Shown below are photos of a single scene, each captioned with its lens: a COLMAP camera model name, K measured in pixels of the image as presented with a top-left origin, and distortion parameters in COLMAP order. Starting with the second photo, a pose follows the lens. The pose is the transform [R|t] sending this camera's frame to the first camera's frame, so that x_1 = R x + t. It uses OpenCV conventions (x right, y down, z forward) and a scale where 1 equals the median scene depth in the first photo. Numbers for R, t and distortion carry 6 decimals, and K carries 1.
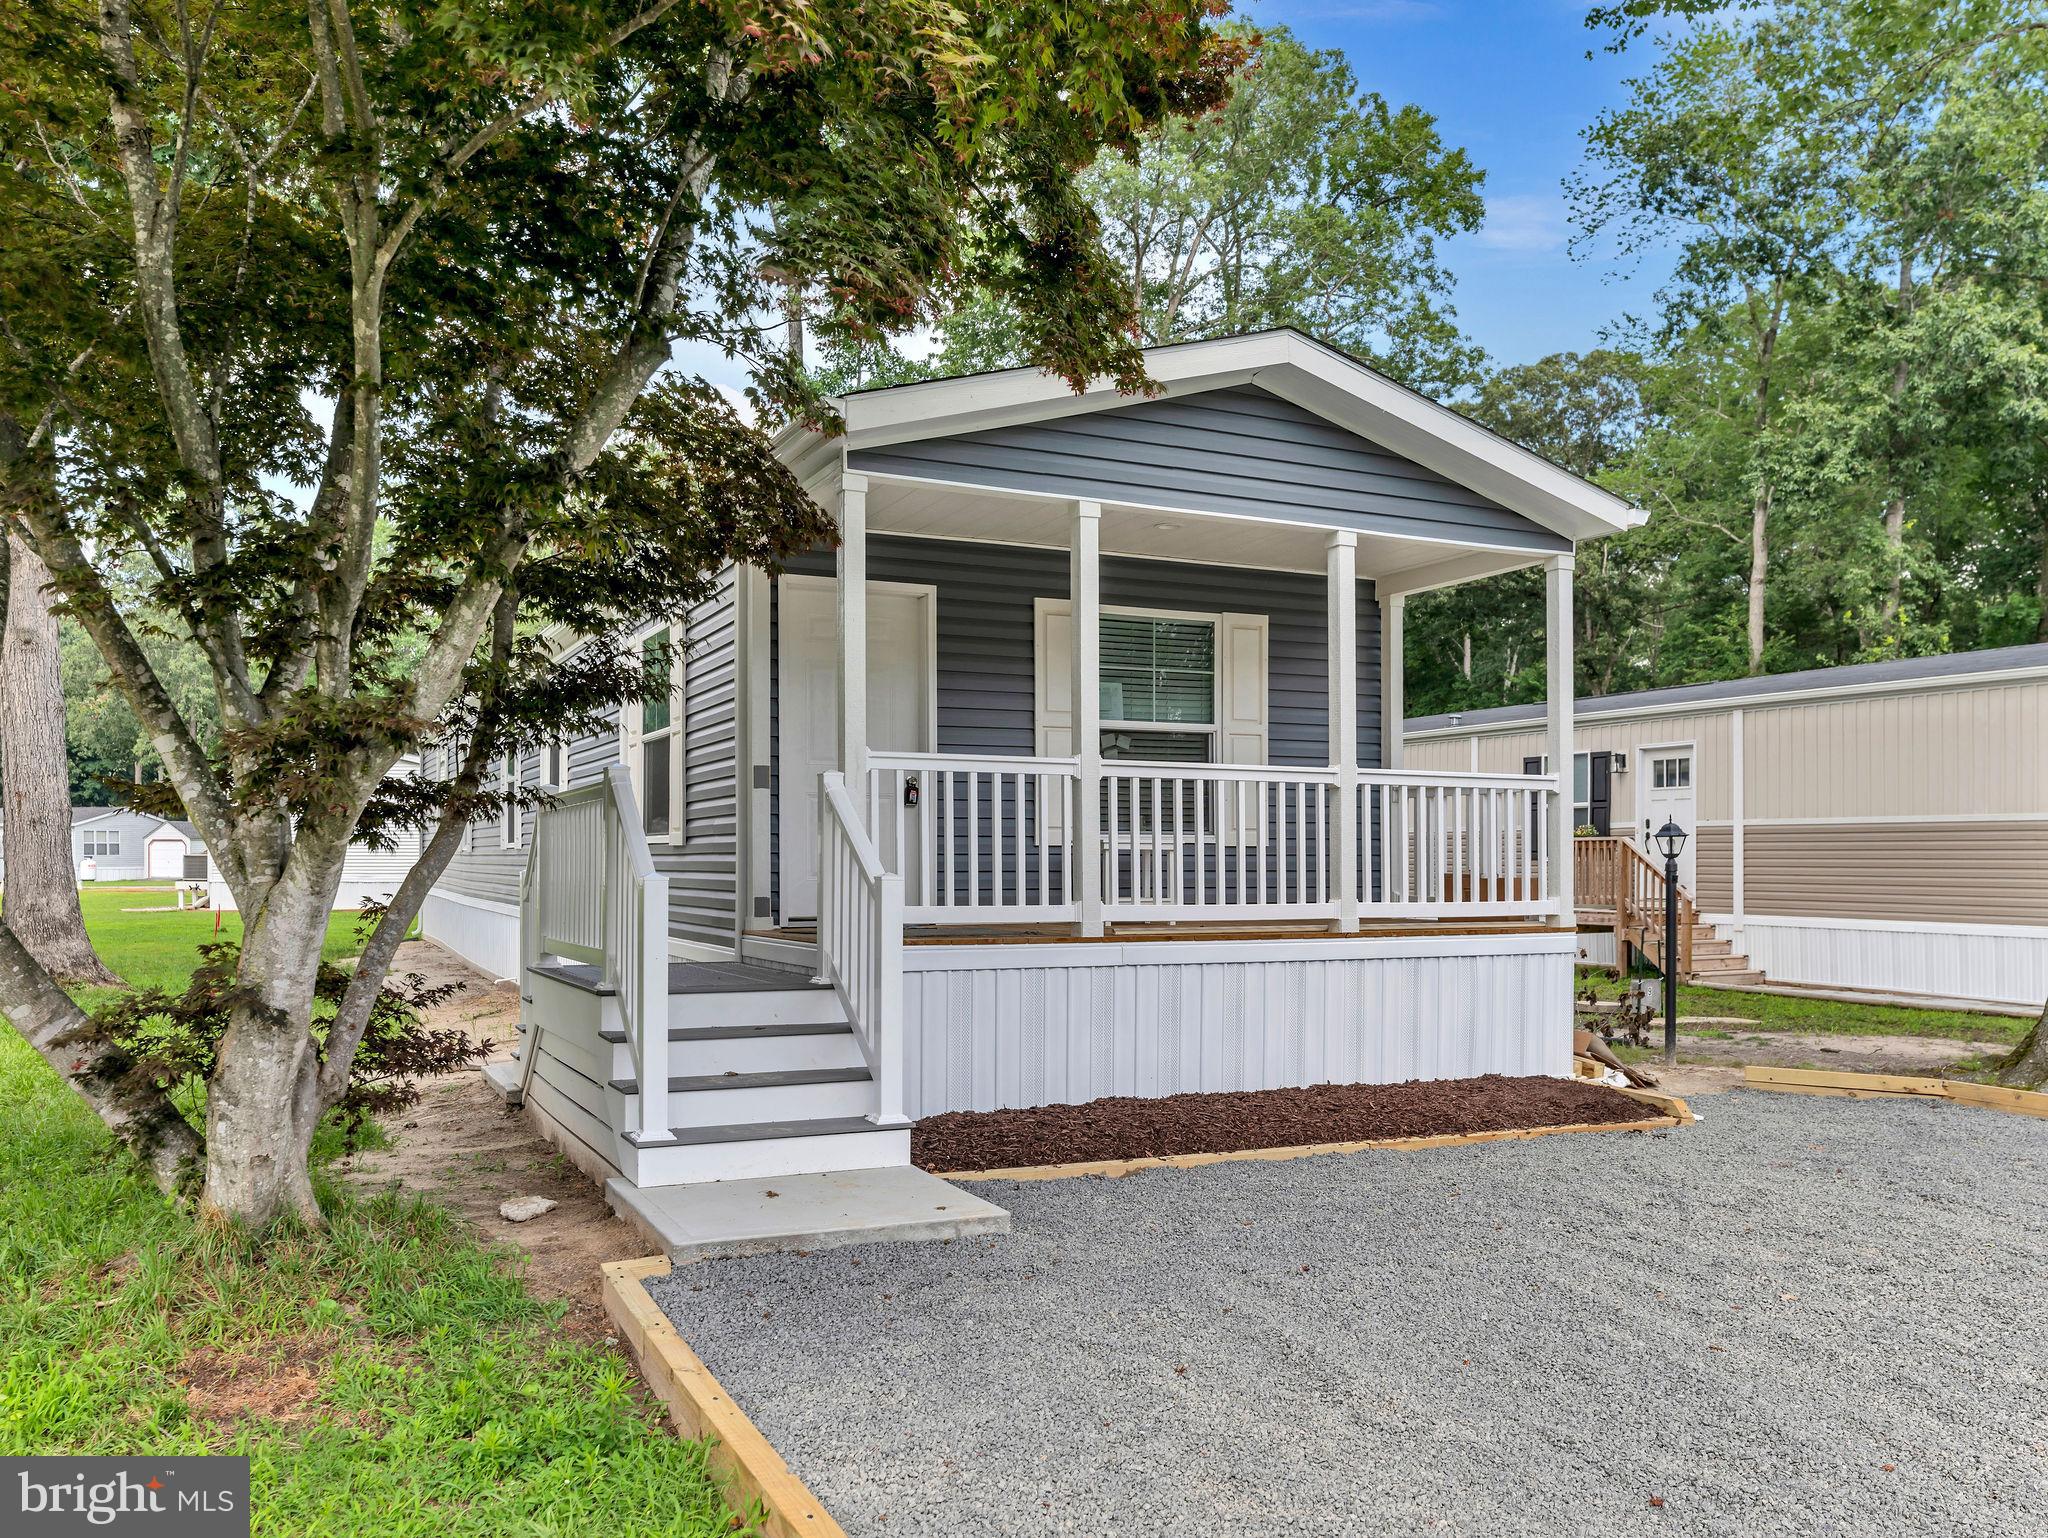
lens RADIAL K [[1703.3, 0, 1024.0], [0, 1703.3, 769.0], [0, 0, 1]] dist [-0.005896, -0.008541]
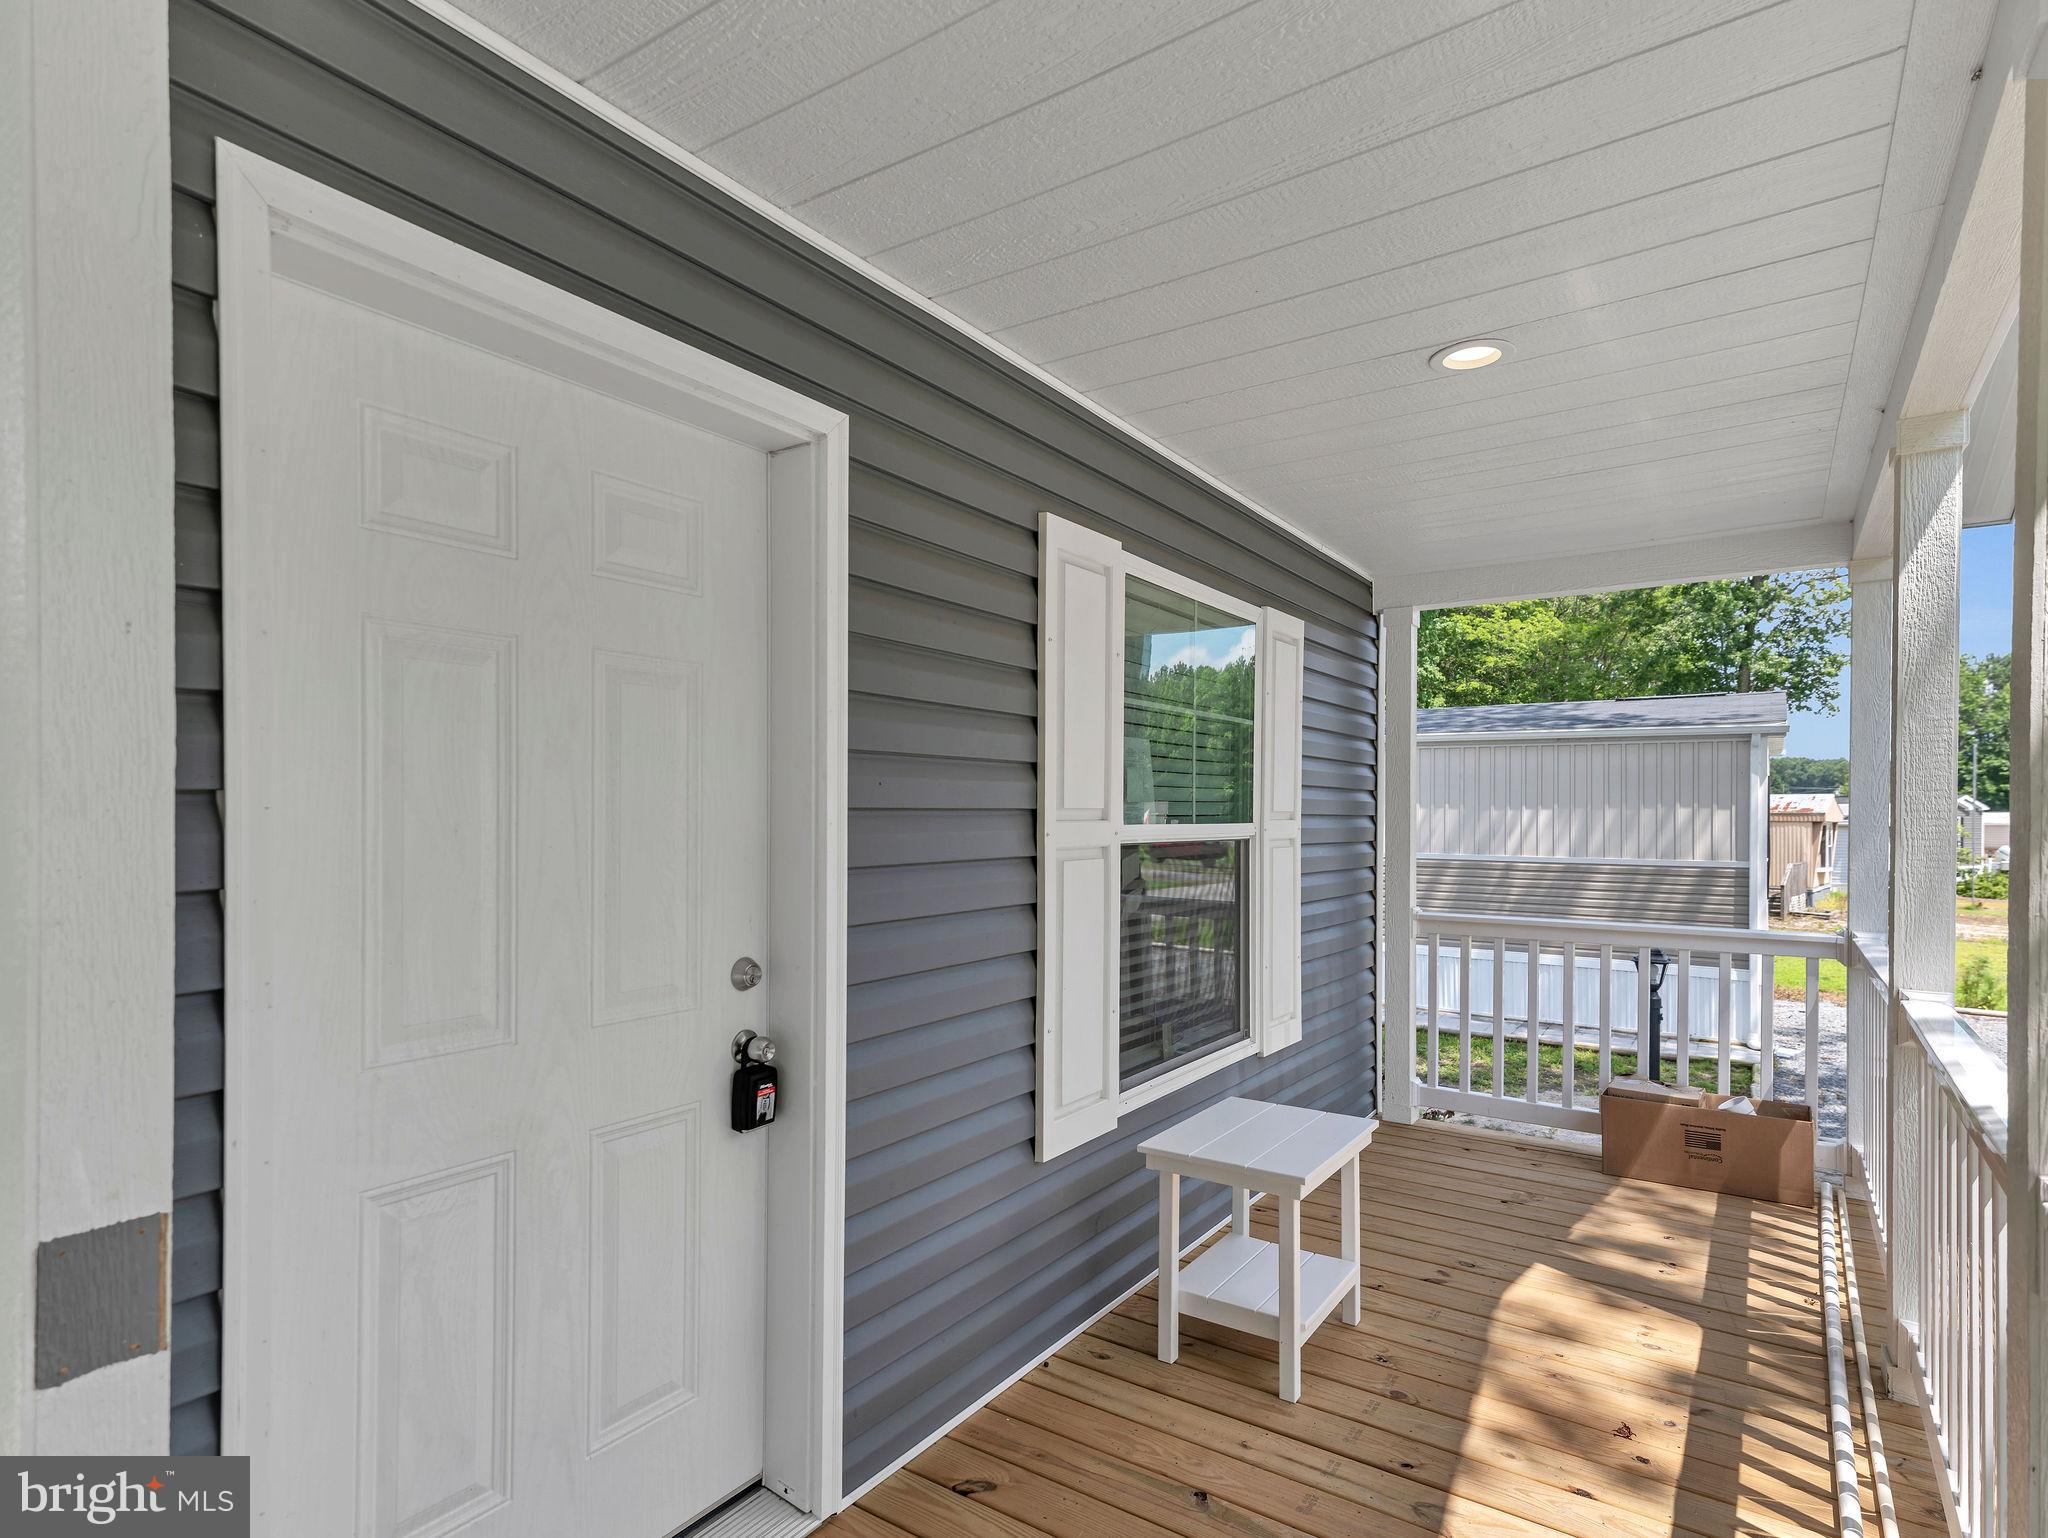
lens RADIAL K [[1085.7, 0, 1020.0], [0, 1085.7, 813.8], [0, 0, 1]] dist [-0.000700, -0.000217]
pose [[0.871055, -0.000824, 0.491185, -0.118533], [-0.025129, 0.998614, 0.046239, -0.045281], [-0.490543, -0.052619, 0.869827, 0.800585]]
